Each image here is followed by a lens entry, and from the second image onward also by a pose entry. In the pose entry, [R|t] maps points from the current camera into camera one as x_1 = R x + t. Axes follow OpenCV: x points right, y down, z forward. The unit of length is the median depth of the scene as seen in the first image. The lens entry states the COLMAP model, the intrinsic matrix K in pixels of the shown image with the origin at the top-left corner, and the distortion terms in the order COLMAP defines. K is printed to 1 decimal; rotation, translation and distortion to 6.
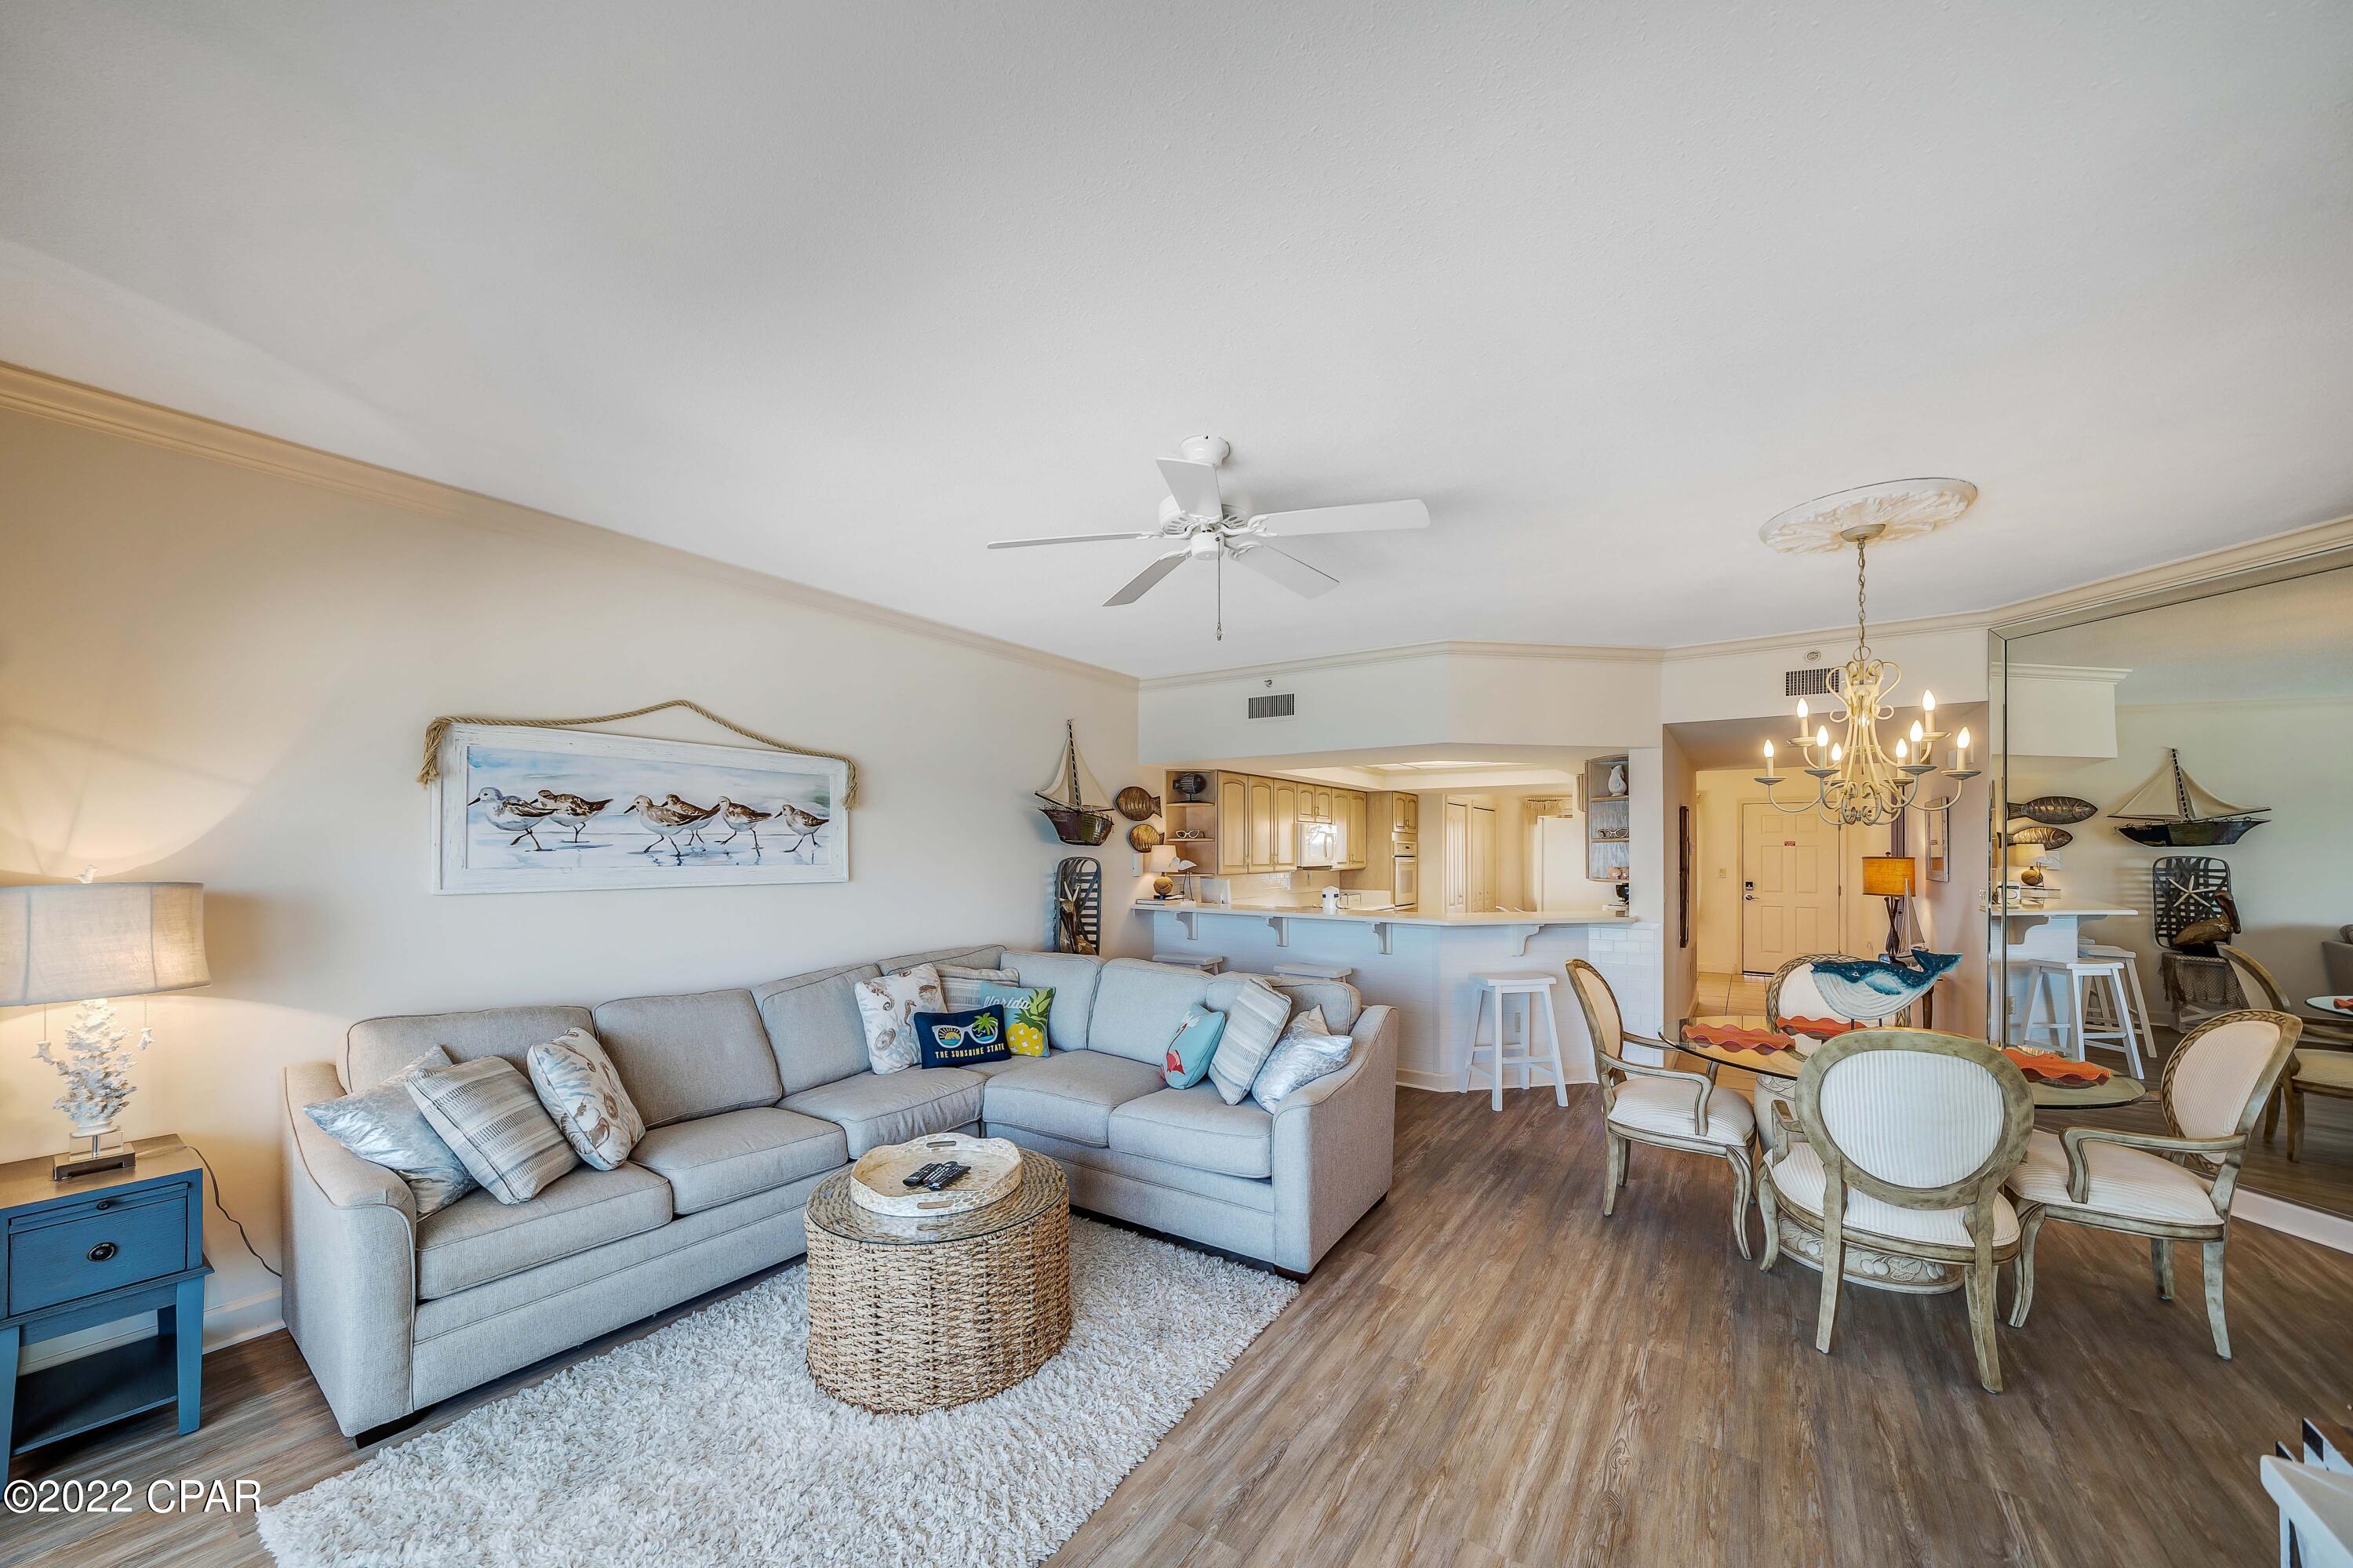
lens RADIAL K [[835.8, 0, 1178.8], [0, 835.8, 850.3], [0, 0, 1]] dist [-0.006709, -0.000049]
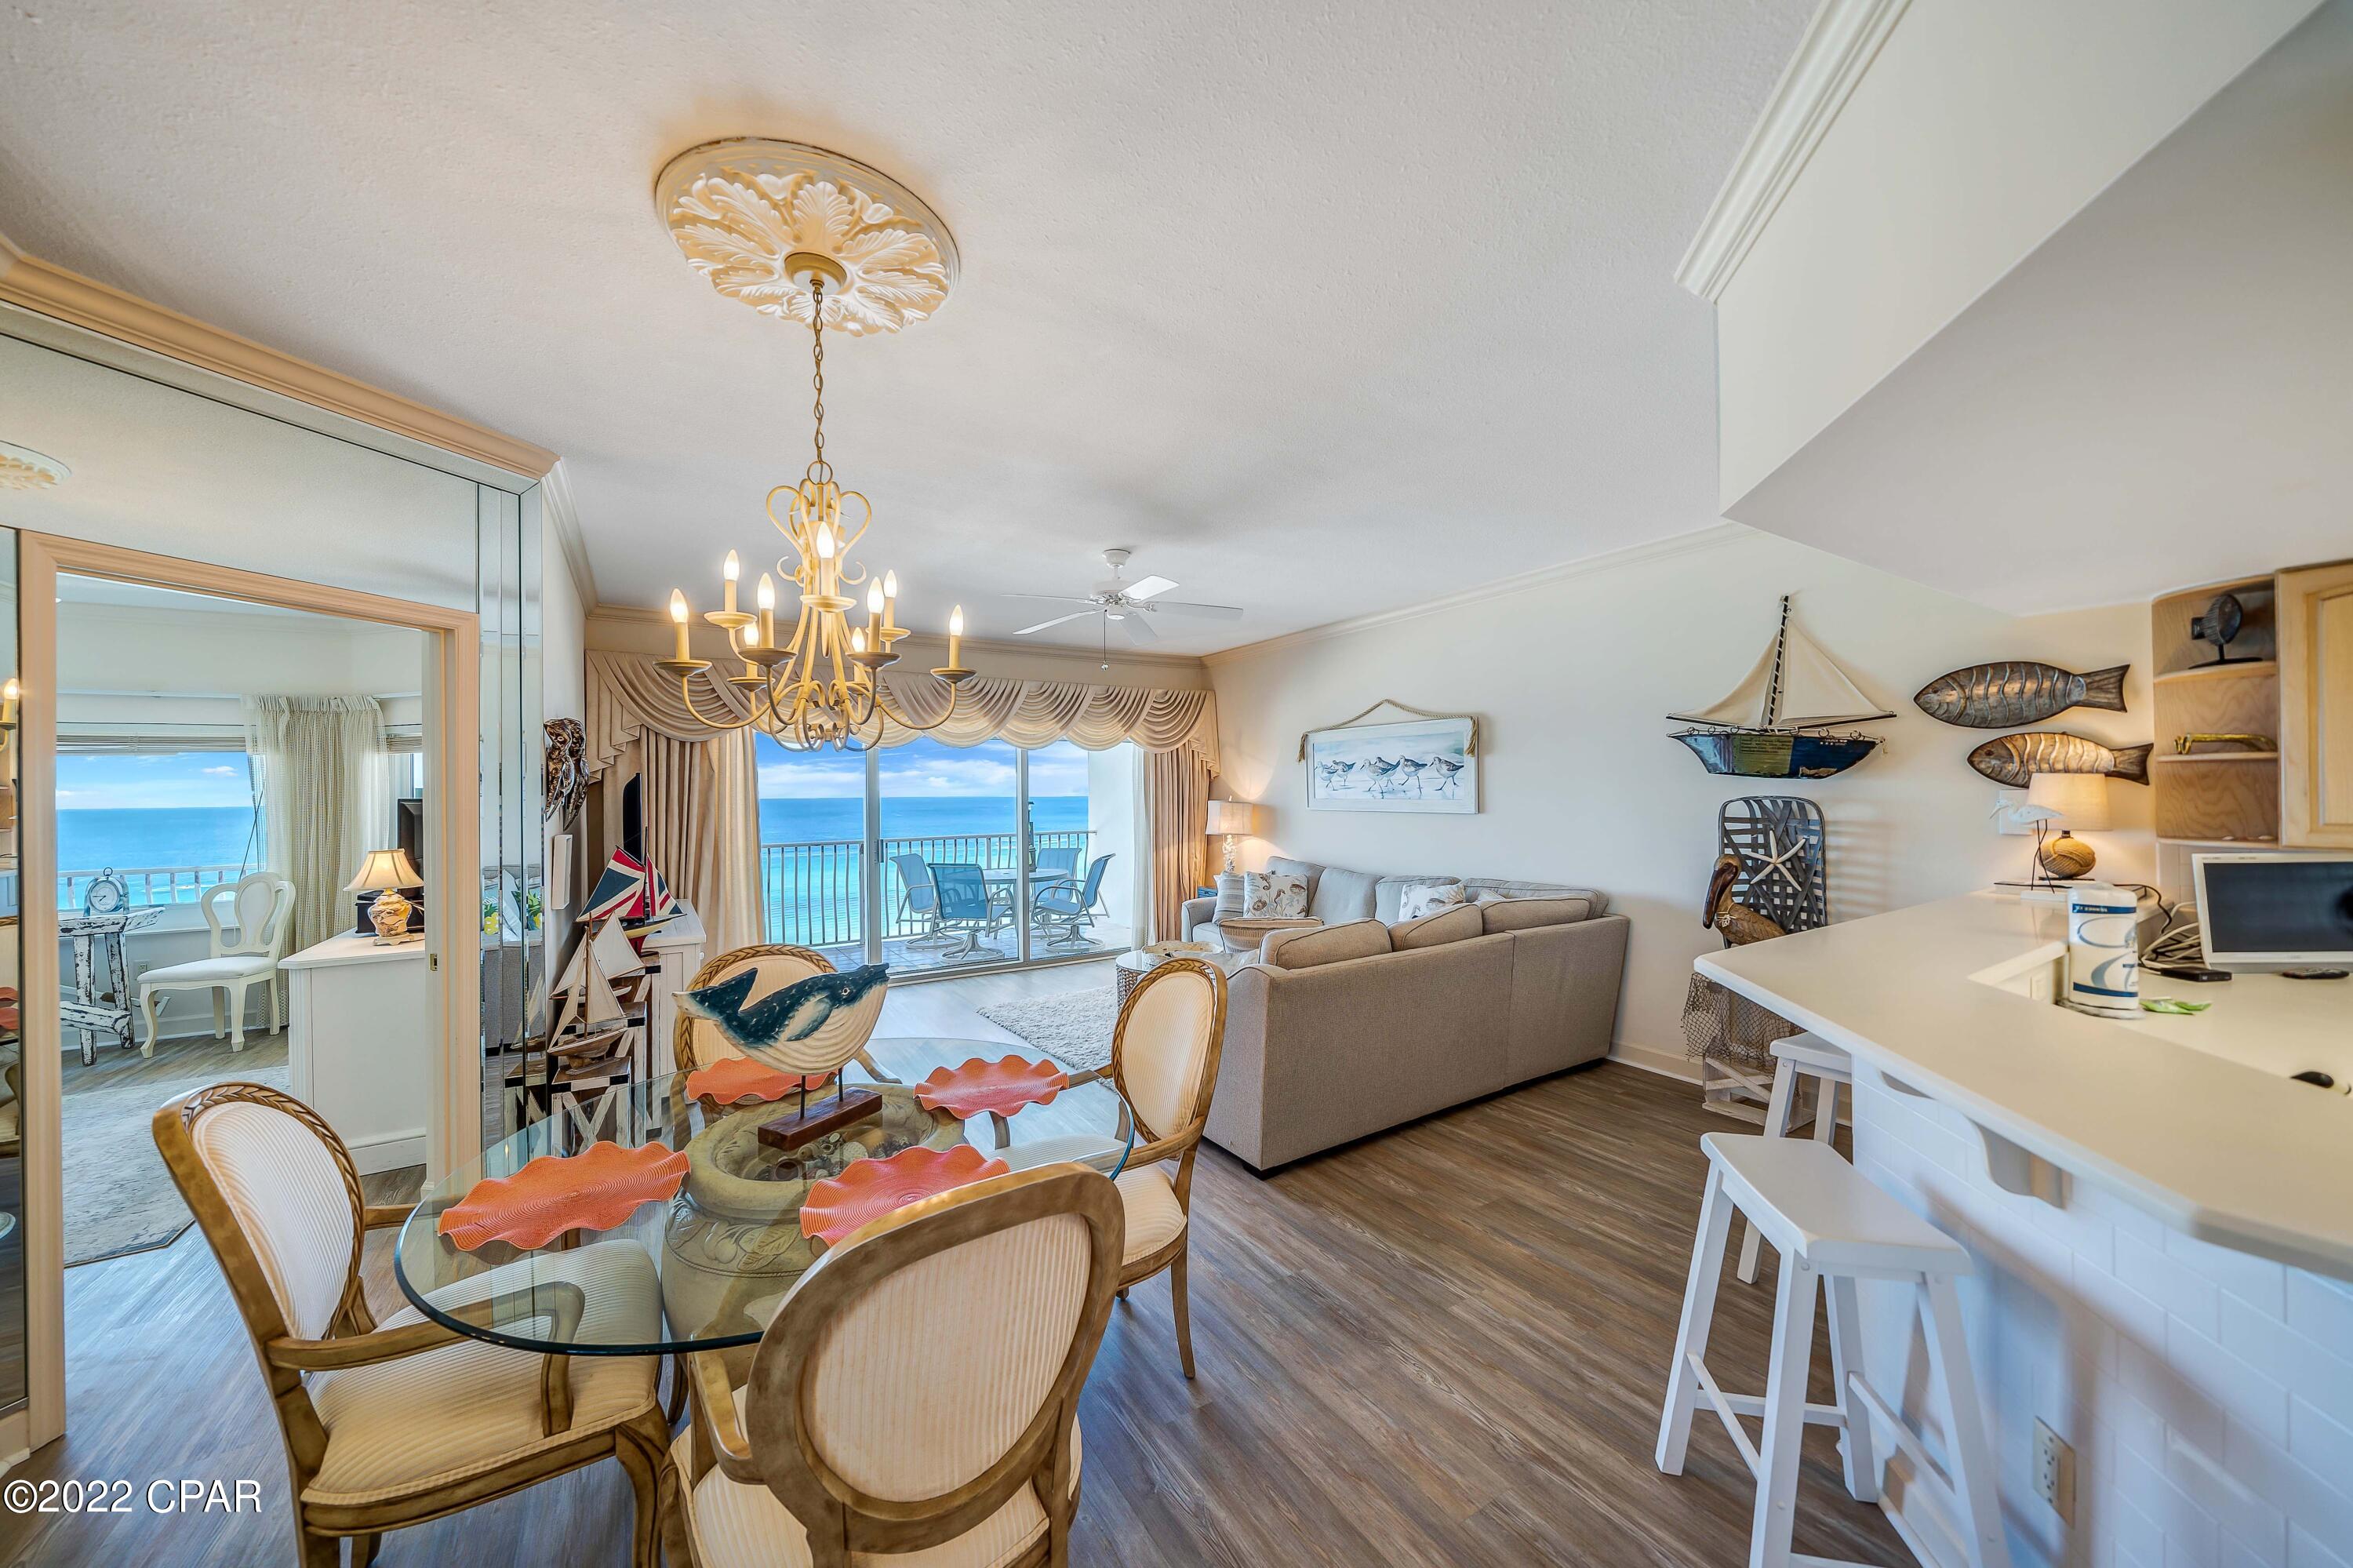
lens RADIAL K [[825.8, 0, 1163.7], [0, 825.8, 789.1], [0, 0, 1]] dist [-0.003009, -0.000010]
pose [[-0.406704, 0.003922, -0.913551, 1.007891], [0.011639, 0.999932, -0.000888, -0.004205], [0.913486, -0.010994, -0.406722, 1.163537]]
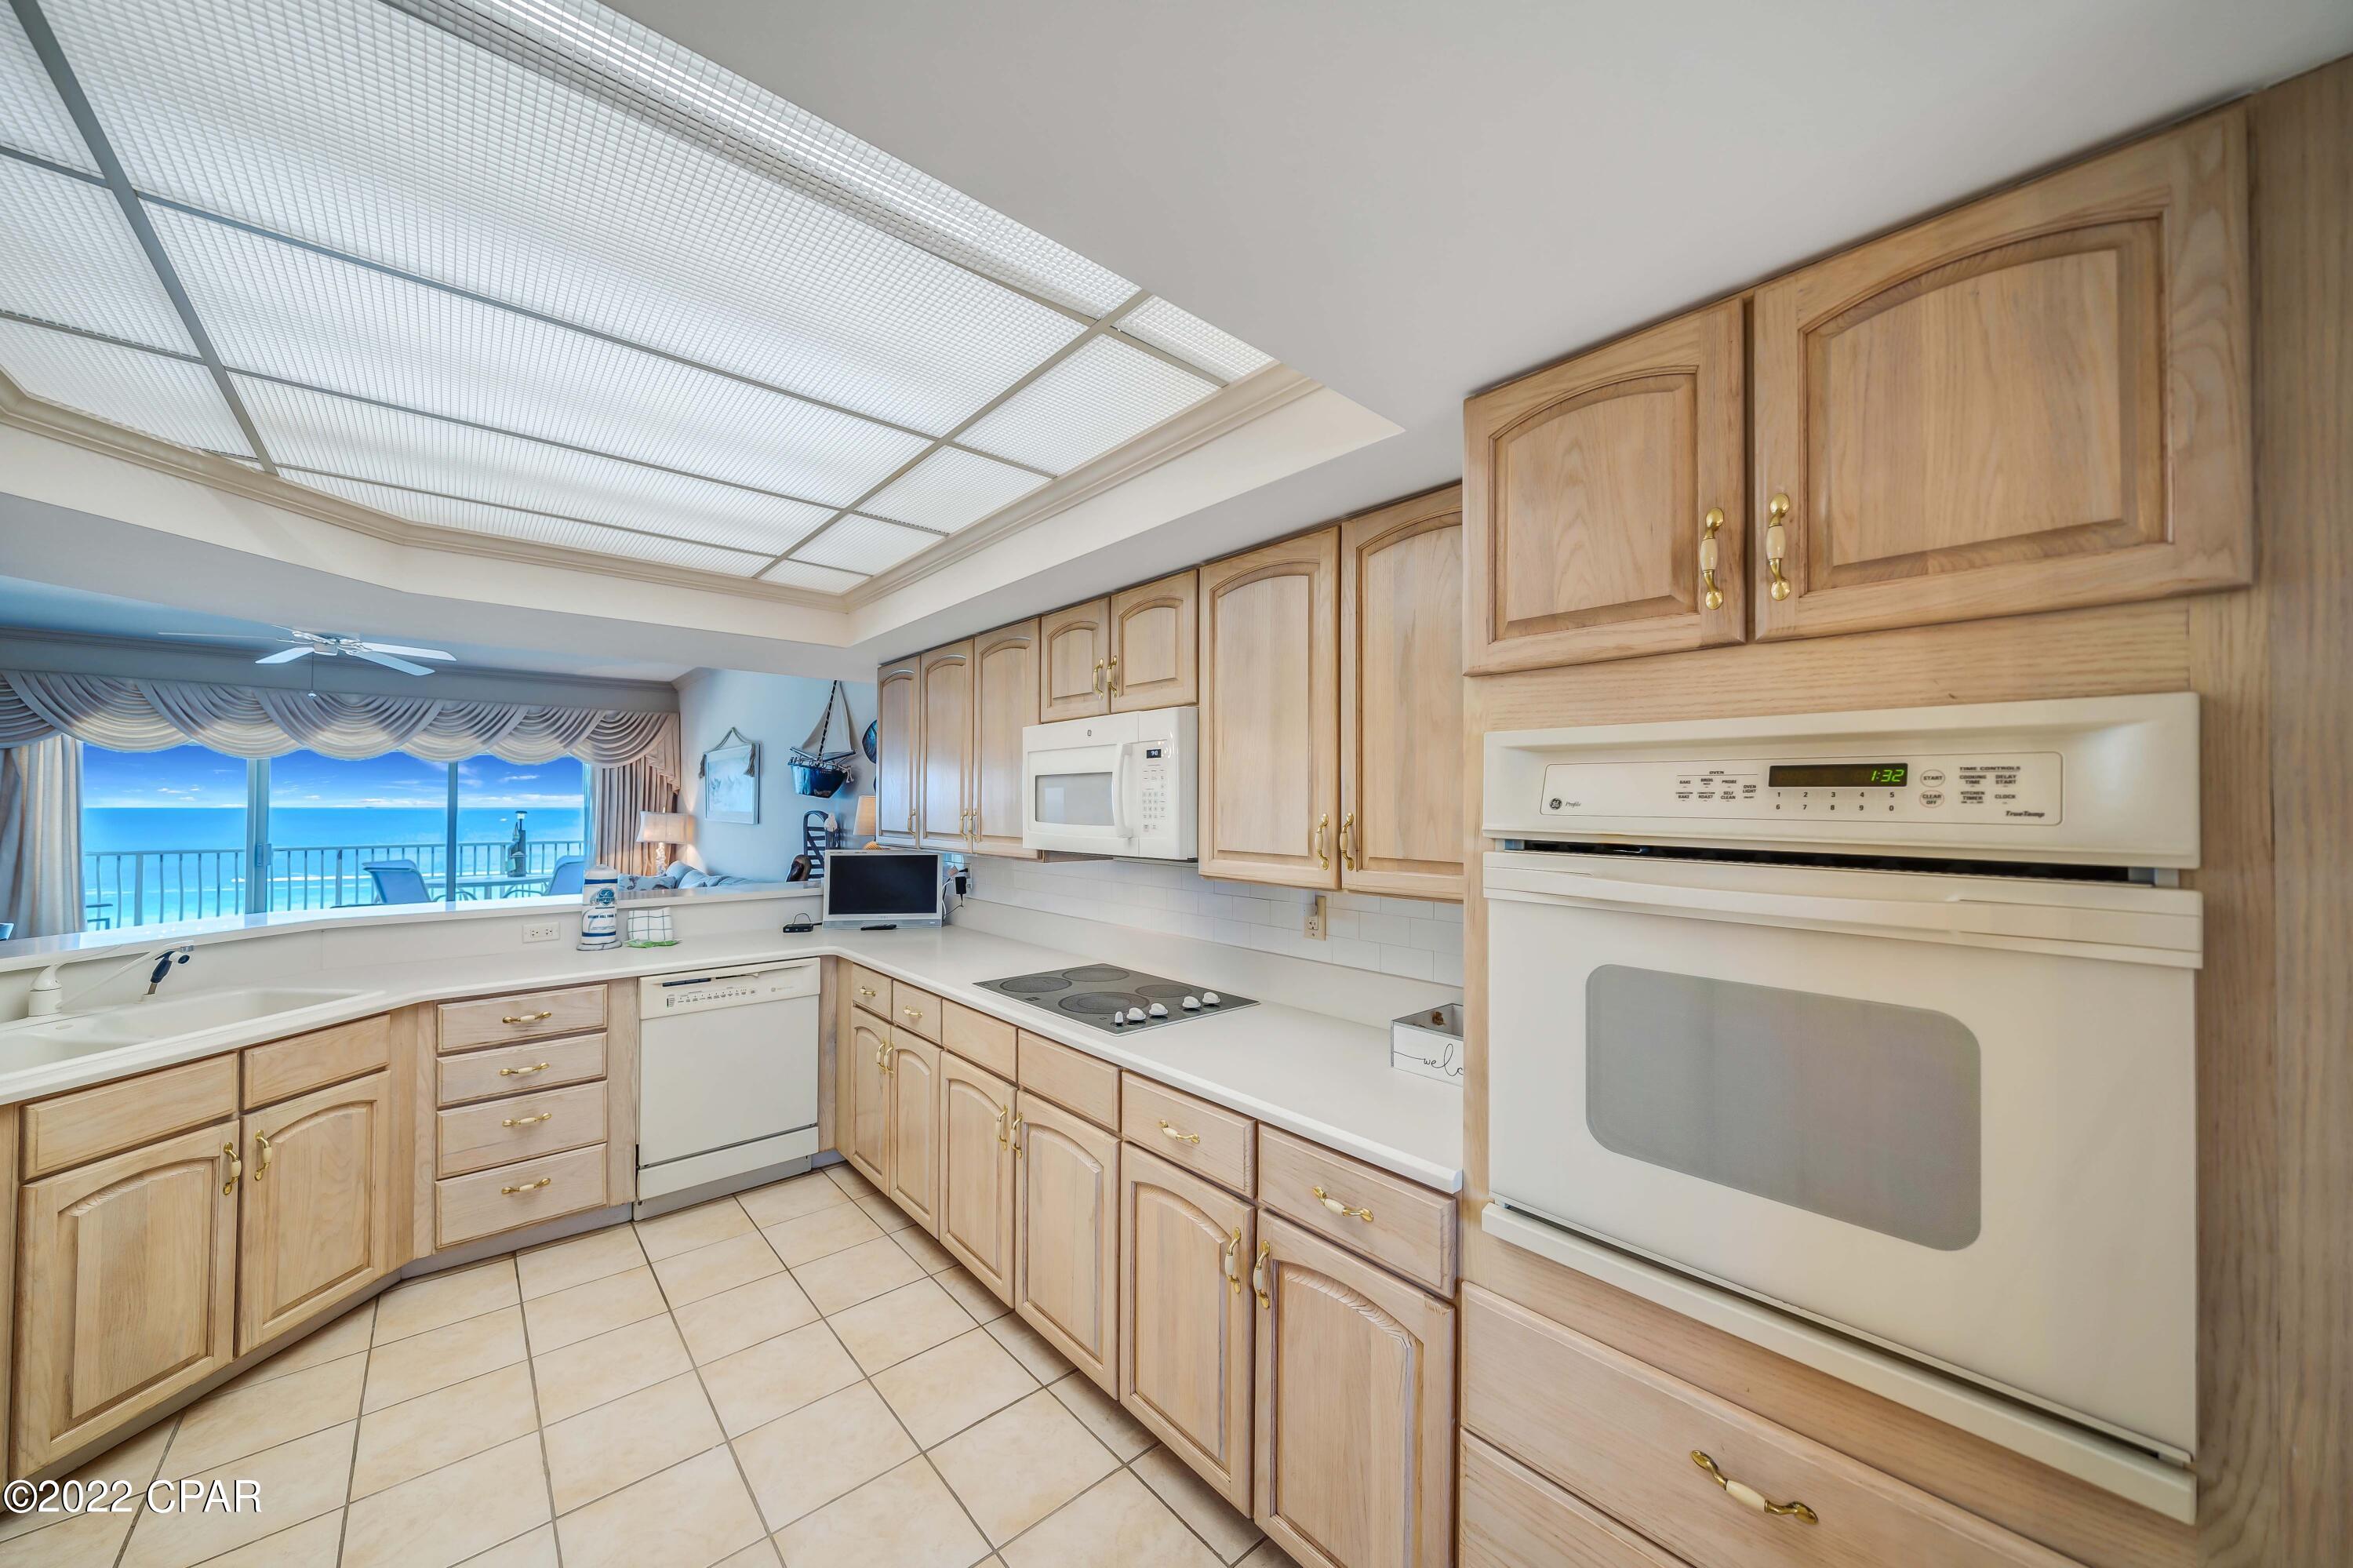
lens RADIAL K [[825.8, 0, 1163.7], [0, 825.8, 789.1], [0, 0, 1]] dist [-0.003009, -0.000010]
pose [[-0.253327, -0.017999, -0.967213, 0.944358], [-0.001723, 0.999834, -0.018154, 0.000057], [0.967379, -0.002932, -0.253316, 2.275502]]
